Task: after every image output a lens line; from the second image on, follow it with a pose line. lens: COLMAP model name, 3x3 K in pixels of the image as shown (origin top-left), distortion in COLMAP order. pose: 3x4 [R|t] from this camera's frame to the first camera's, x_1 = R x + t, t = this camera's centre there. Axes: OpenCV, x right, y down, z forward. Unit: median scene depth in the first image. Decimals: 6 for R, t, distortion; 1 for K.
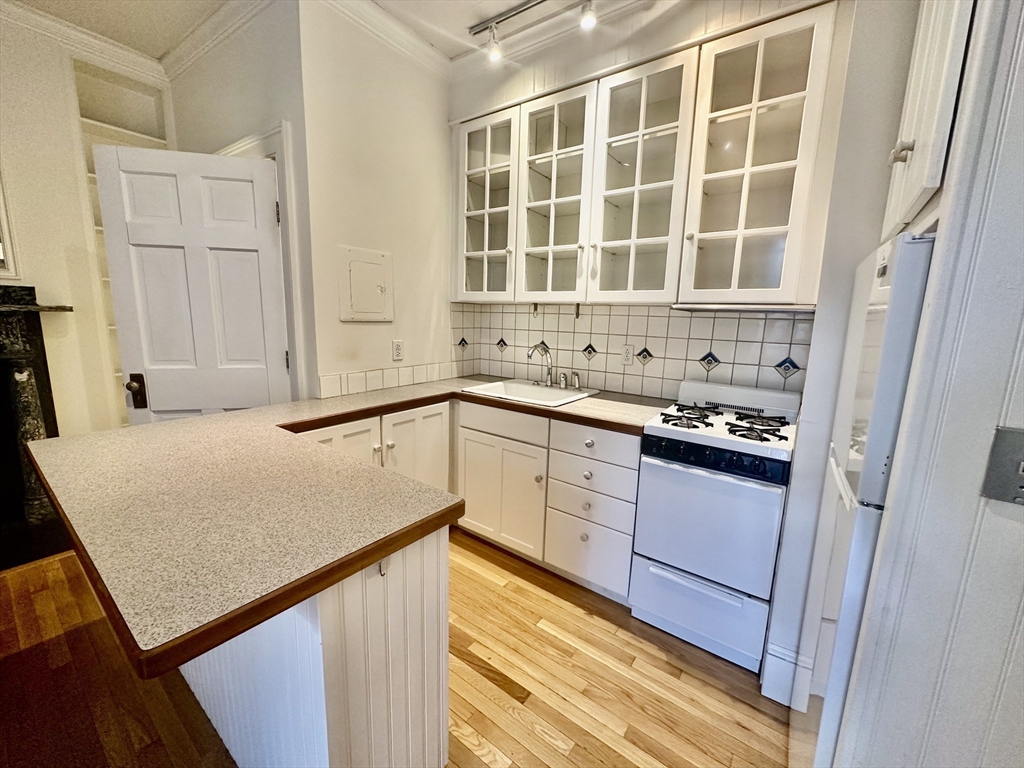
lens RADIAL K [[408.9, 0, 513.2], [0, 408.9, 384.5], [0, 0, 1]] dist [-0.002796, -0.000220]
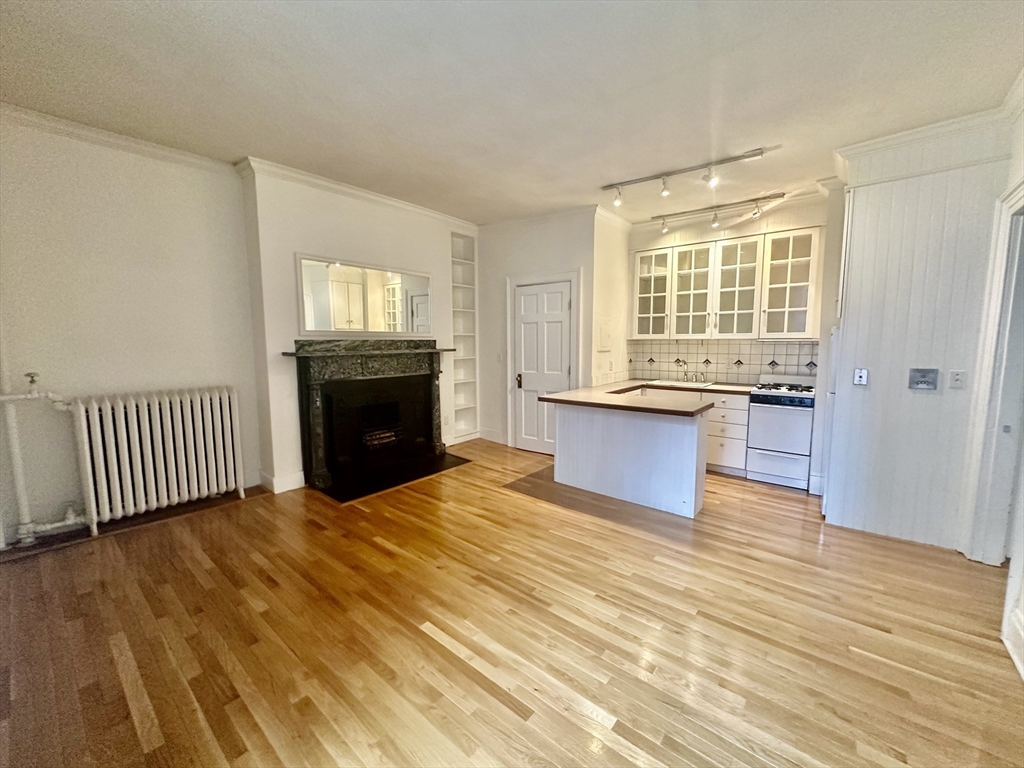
lens RADIAL K [[408.9, 0, 513.2], [0, 408.9, 384.5], [0, 0, 1]] dist [-0.002796, -0.000220]
pose [[0.998105, -0.028743, -0.054417, -0.754624], [0.025412, 0.997818, -0.060946, 0.140547], [0.056050, 0.059447, 0.996657, -1.180326]]
